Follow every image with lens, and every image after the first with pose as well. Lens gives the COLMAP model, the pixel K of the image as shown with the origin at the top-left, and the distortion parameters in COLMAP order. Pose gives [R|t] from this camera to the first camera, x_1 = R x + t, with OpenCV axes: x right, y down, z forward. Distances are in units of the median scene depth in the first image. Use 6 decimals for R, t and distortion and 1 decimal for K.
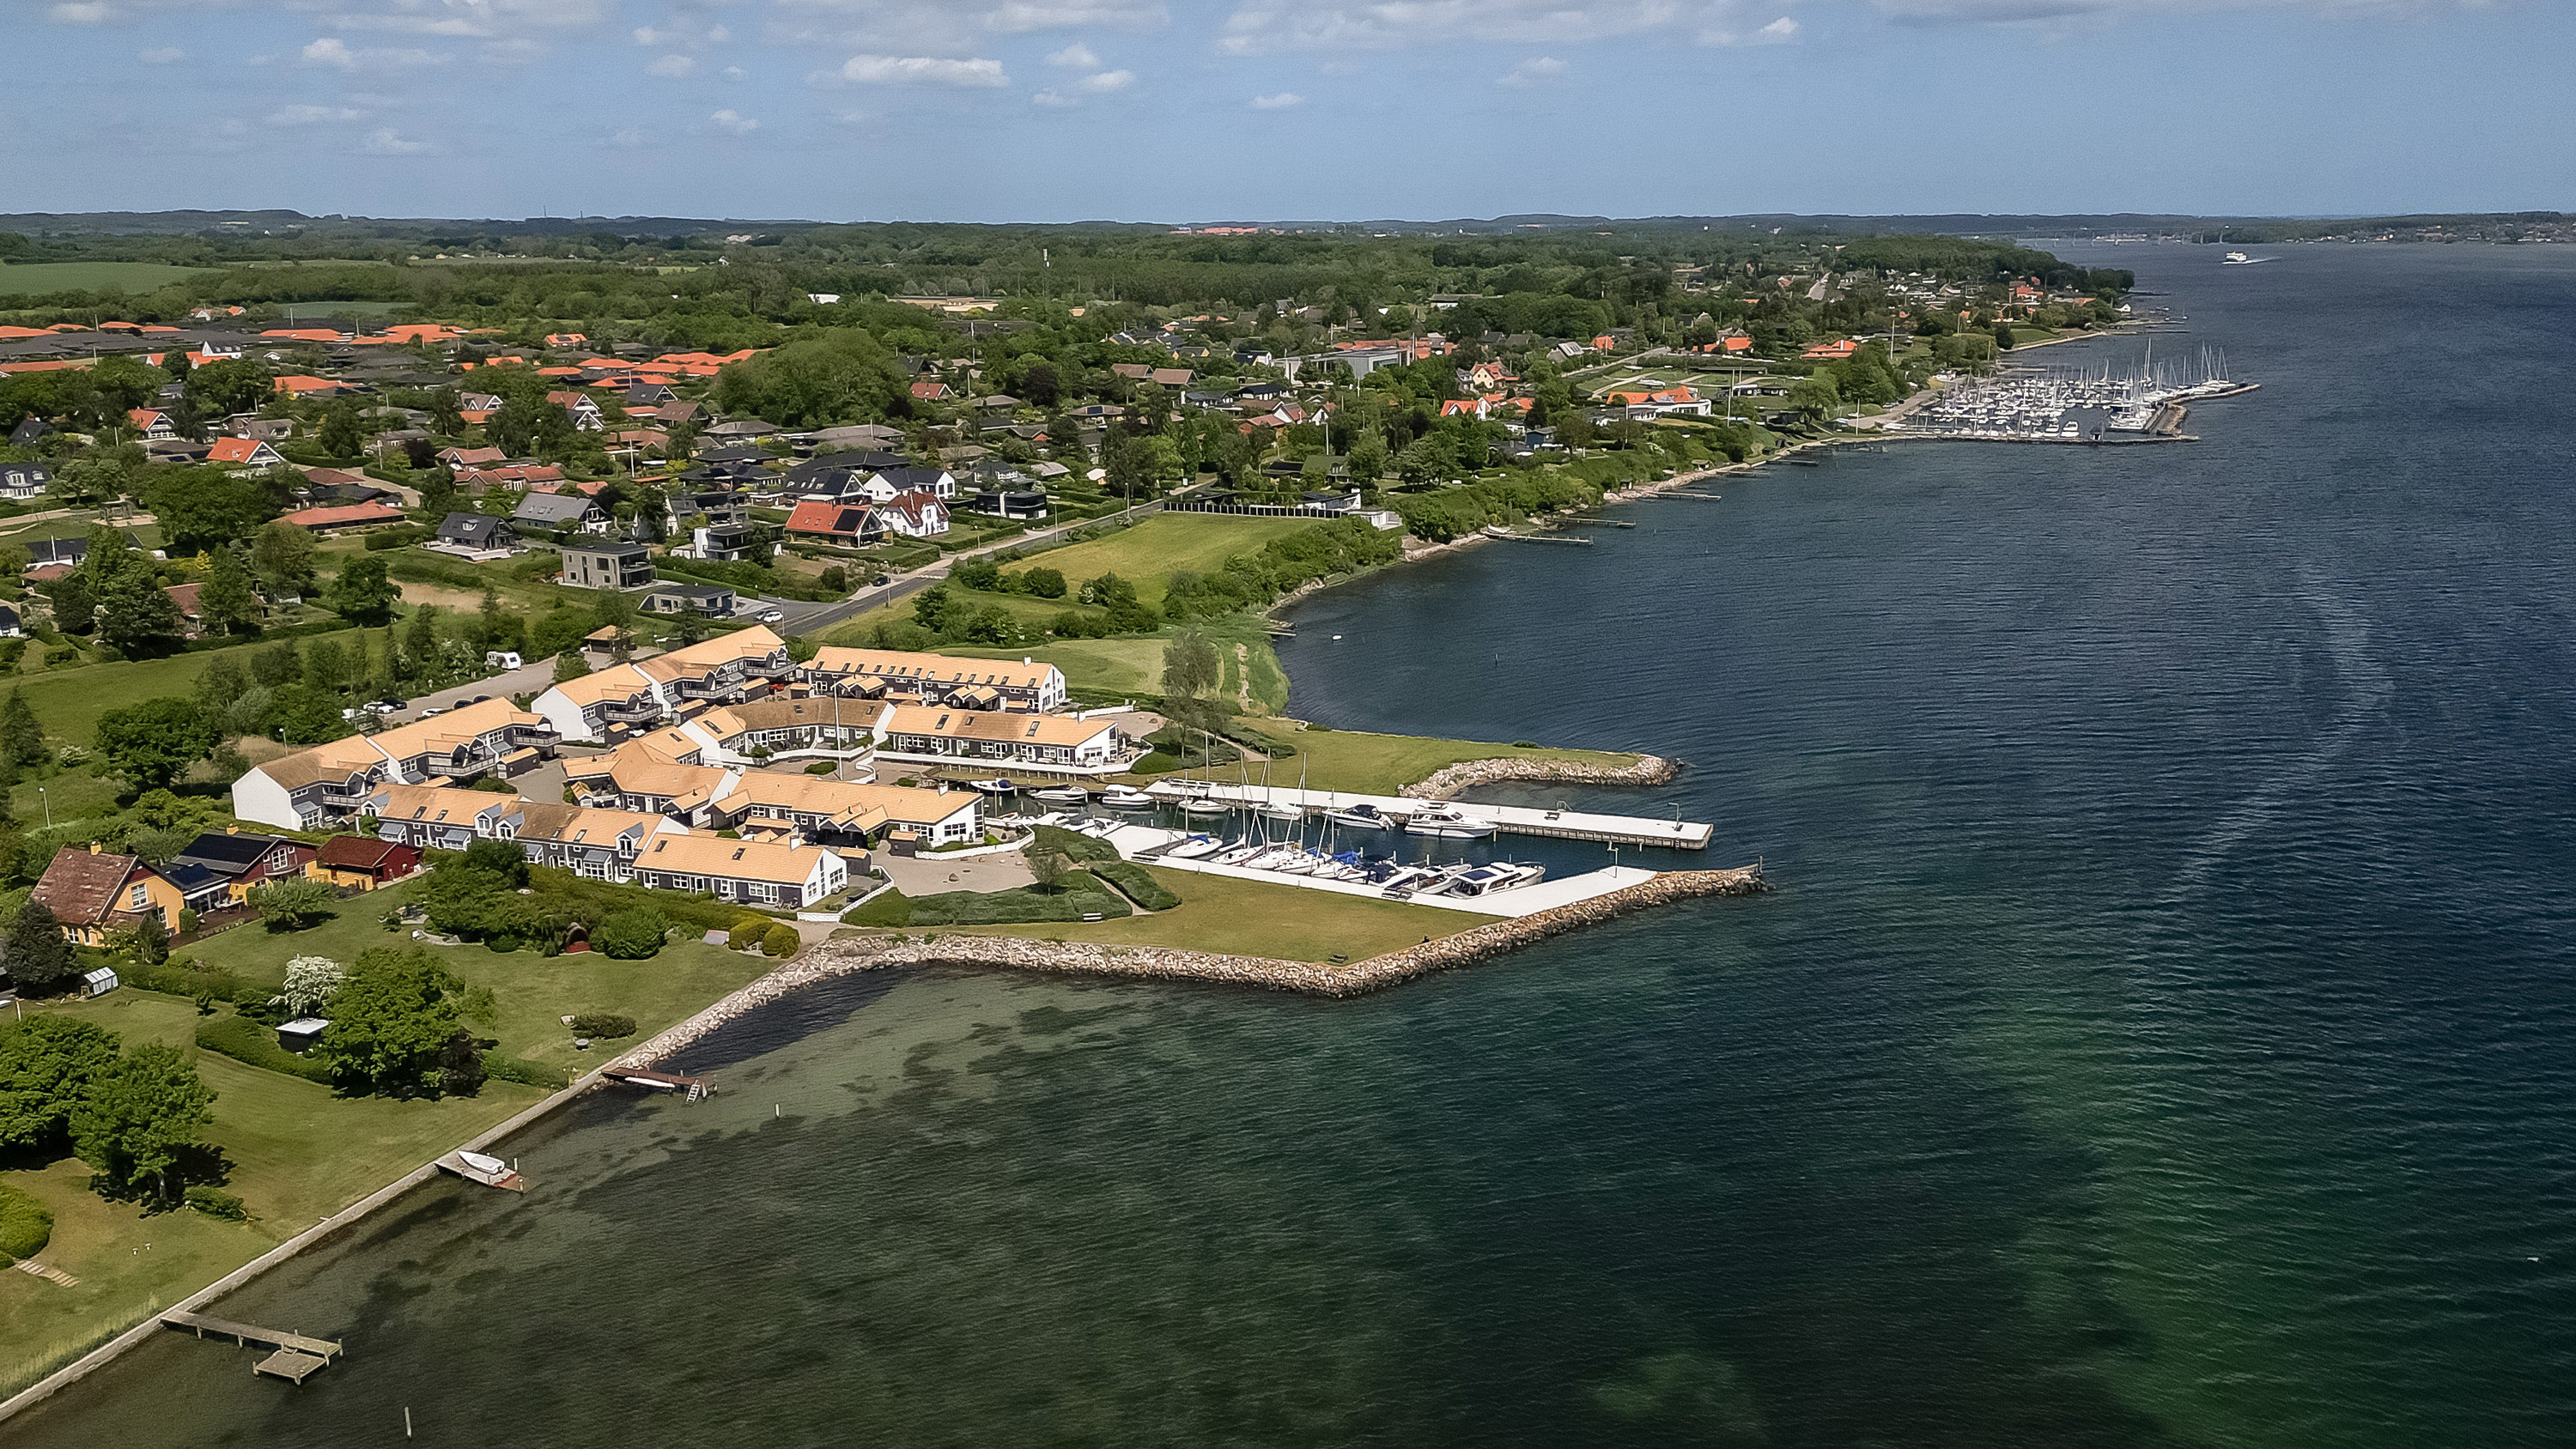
lens RADIAL K [[2032.2, 0, 1288.0], [0, 2032.2, 724.5], [0, 0, 1]] dist [0.075246, -0.081612]
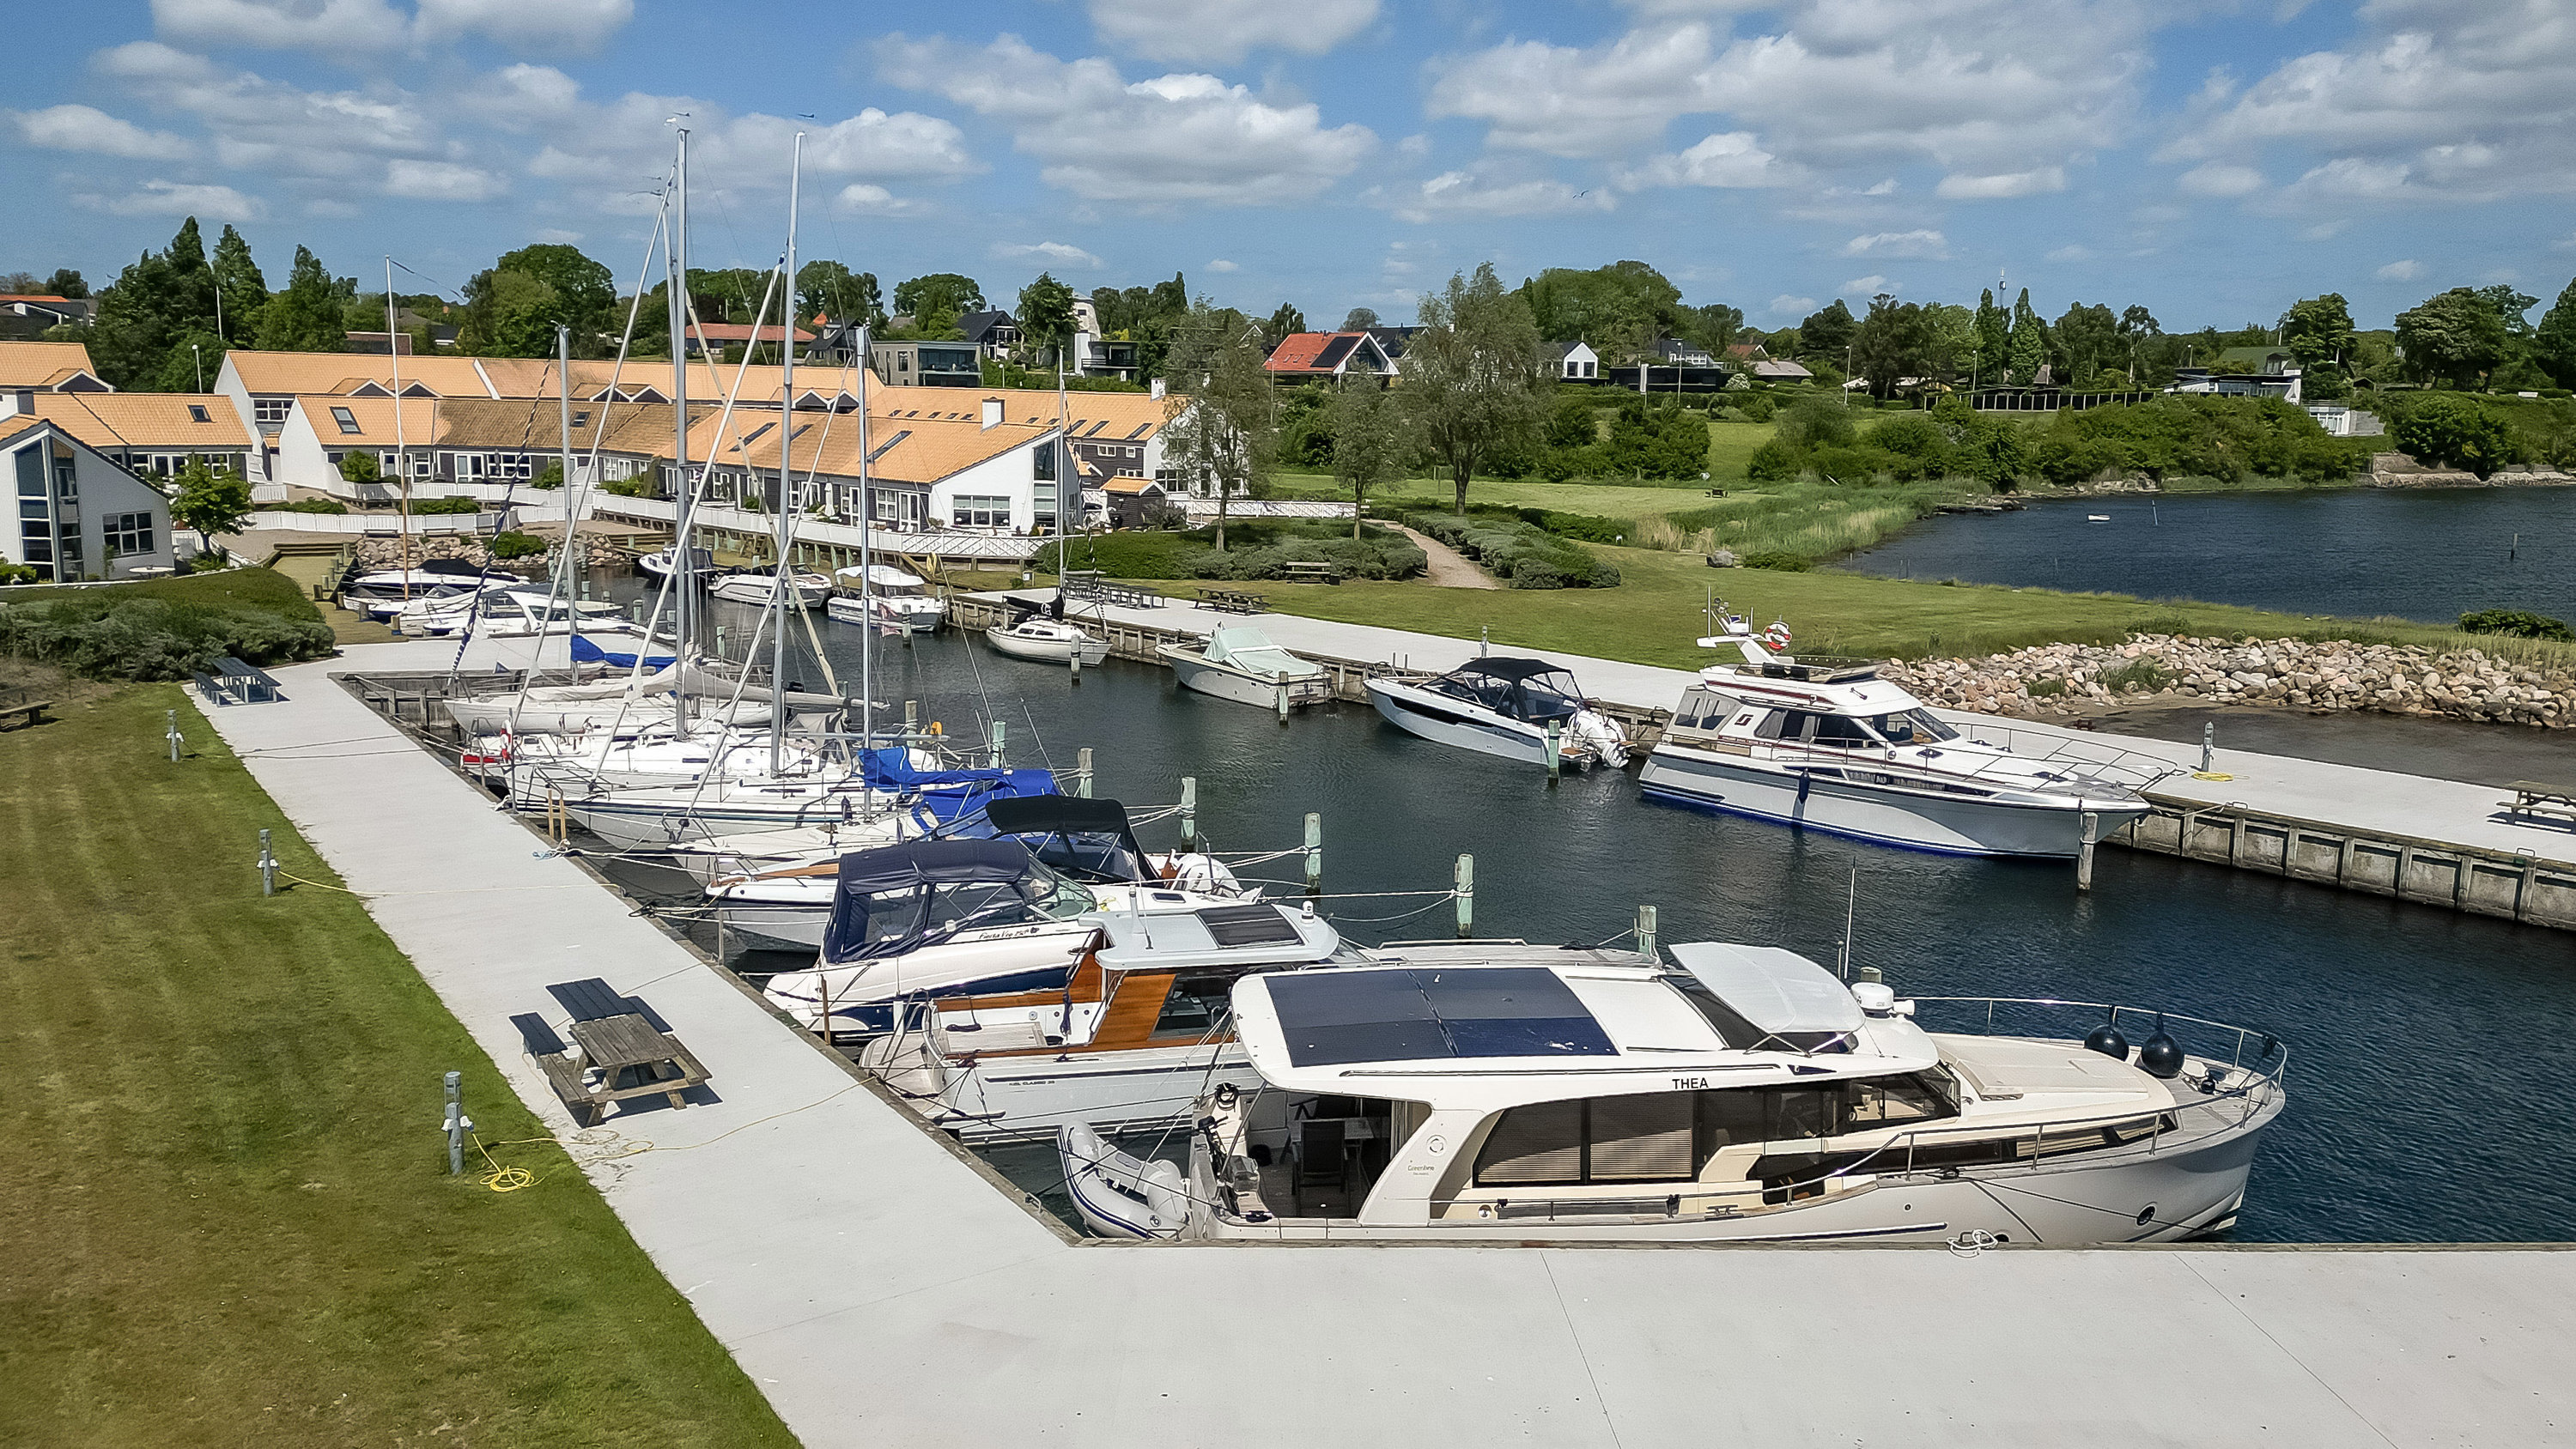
lens RADIAL K [[2032.2, 0, 1288.0], [0, 2032.2, 724.5], [0, 0, 1]] dist [0.075246, -0.081612]
pose [[0.880312, 0.111792, -0.461035, 0.111001], [-0.143406, 0.989080, -0.033992, 0.055246], [0.452201, 0.096039, 0.886730, 0.775034]]
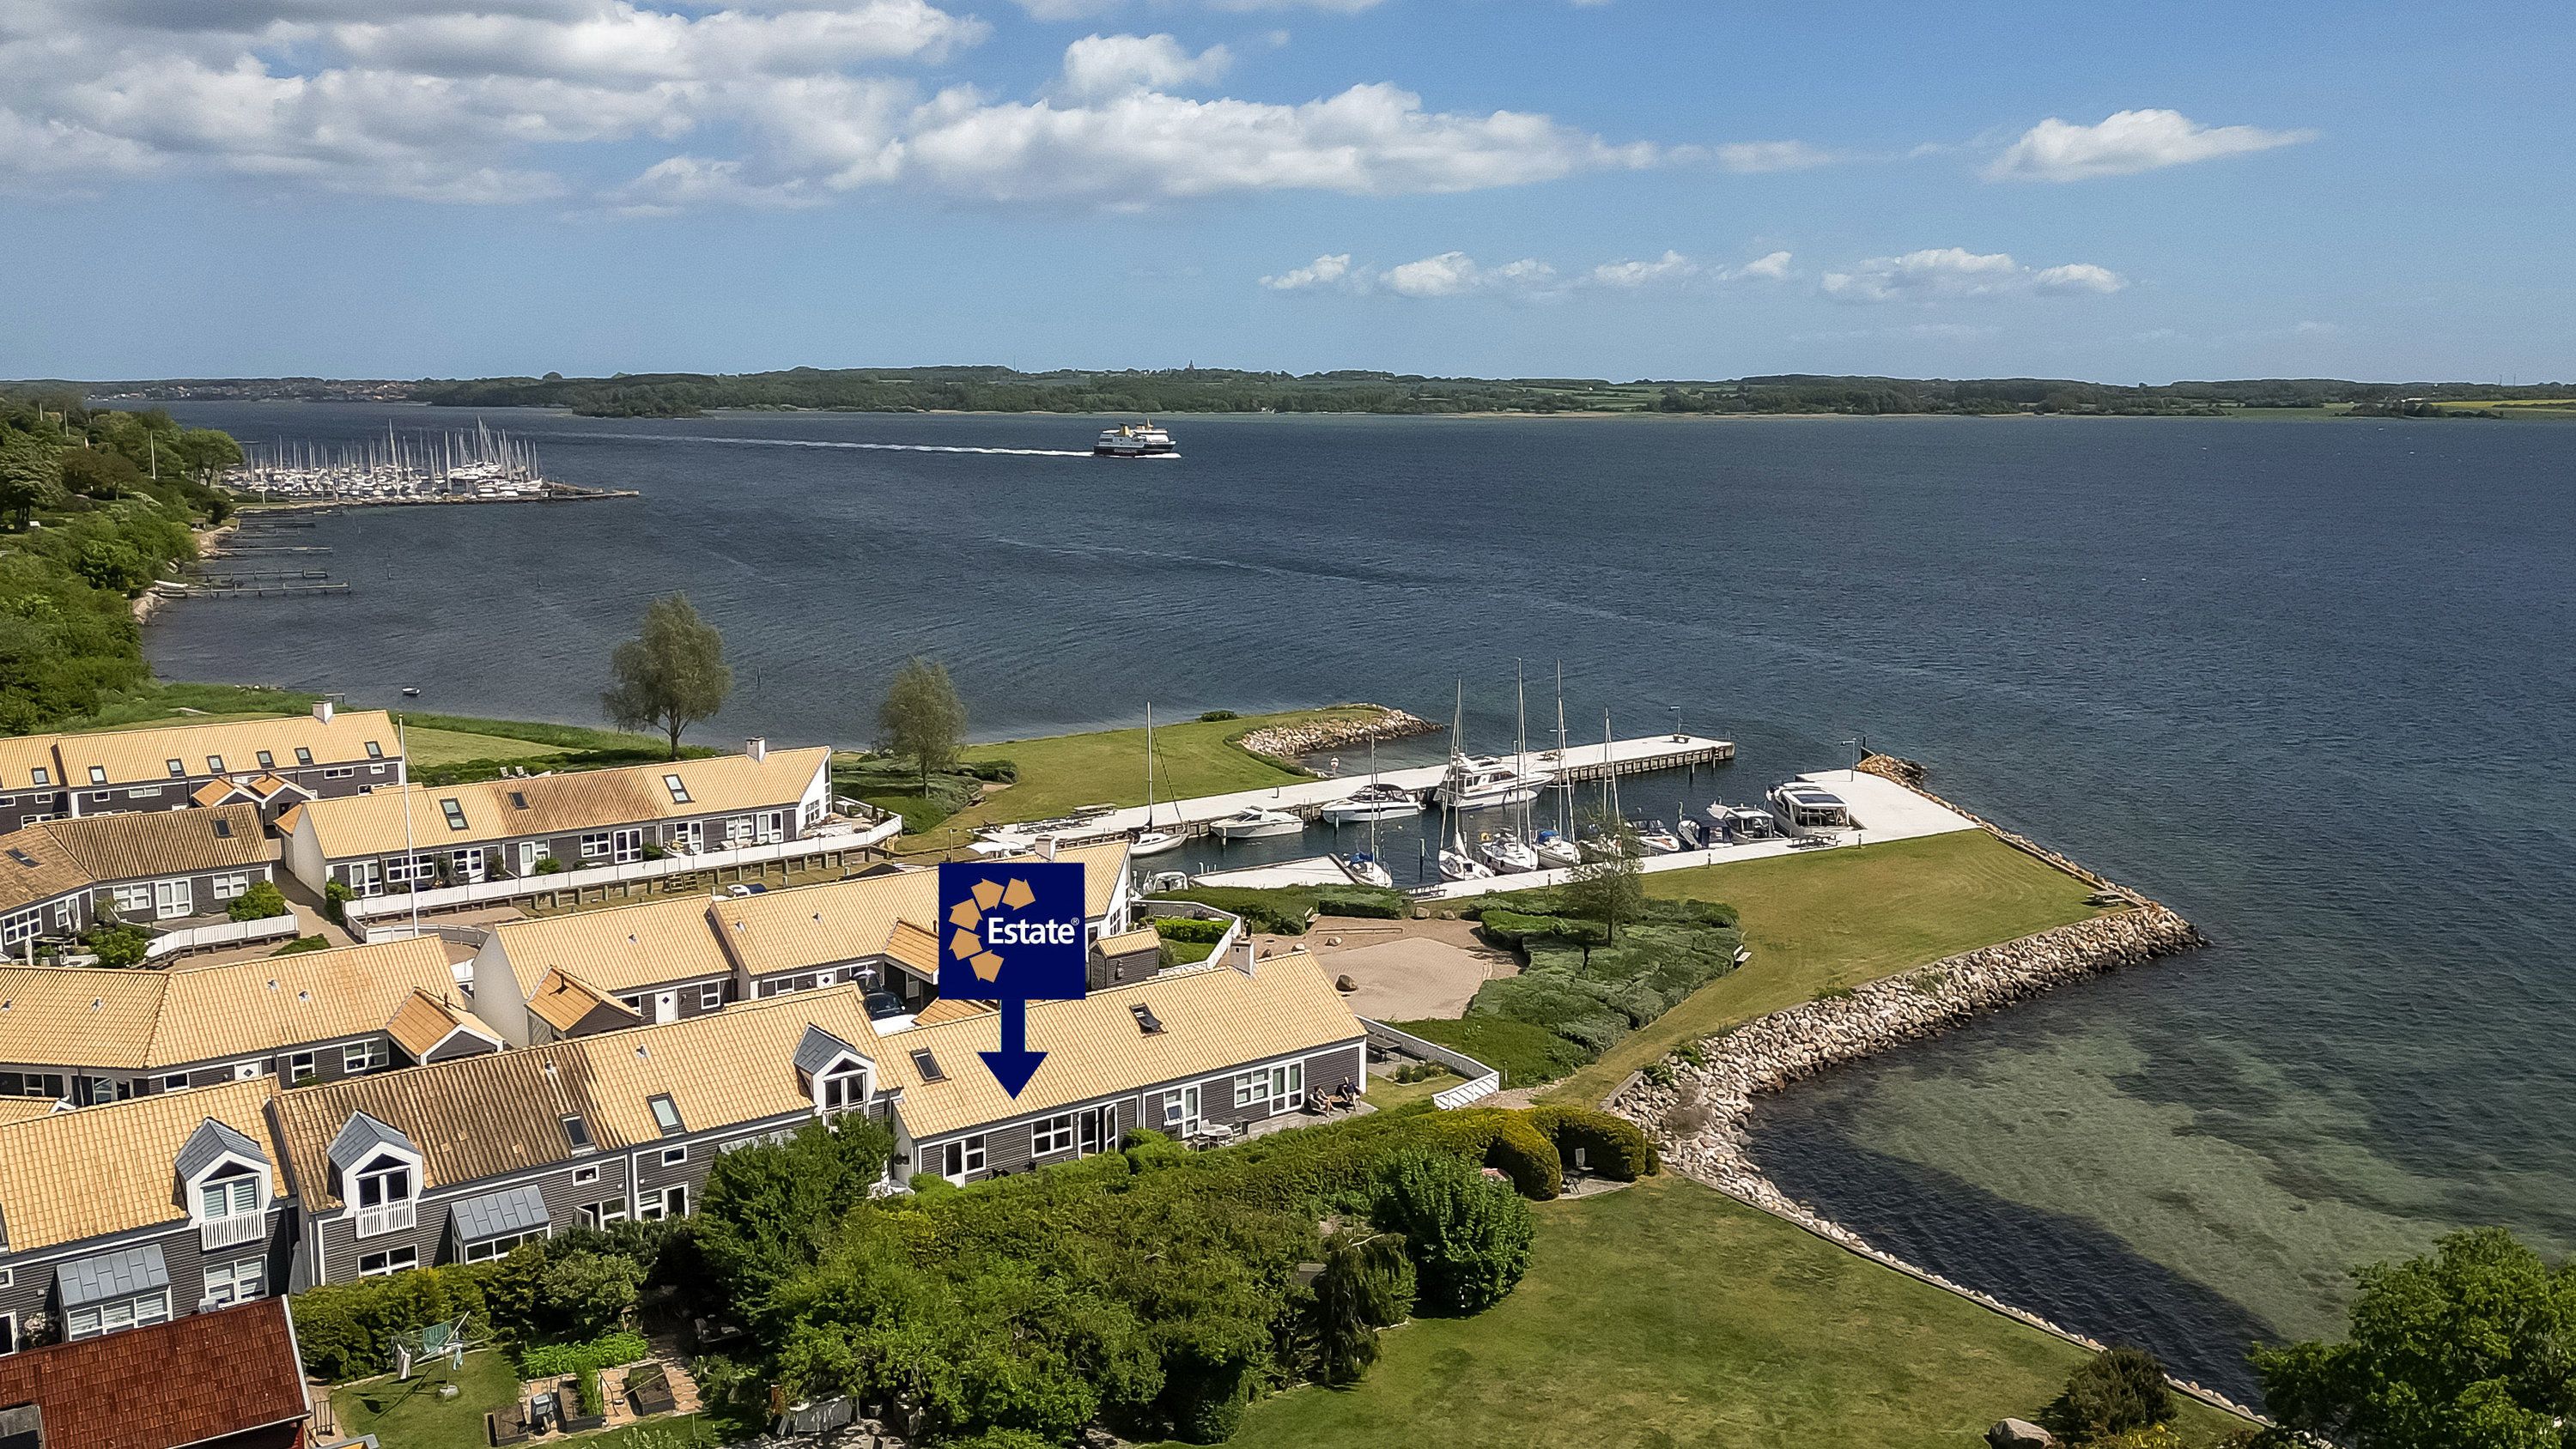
lens RADIAL K [[2032.2, 0, 1288.0], [0, 2032.2, 724.5], [0, 0, 1]] dist [0.075246, -0.081612]
pose [[0.562681, -0.114581, 0.818695, -0.466118], [0.184298, 0.982810, 0.010884, 0.009248], [-0.805869, 0.144760, 0.574126, 0.642489]]
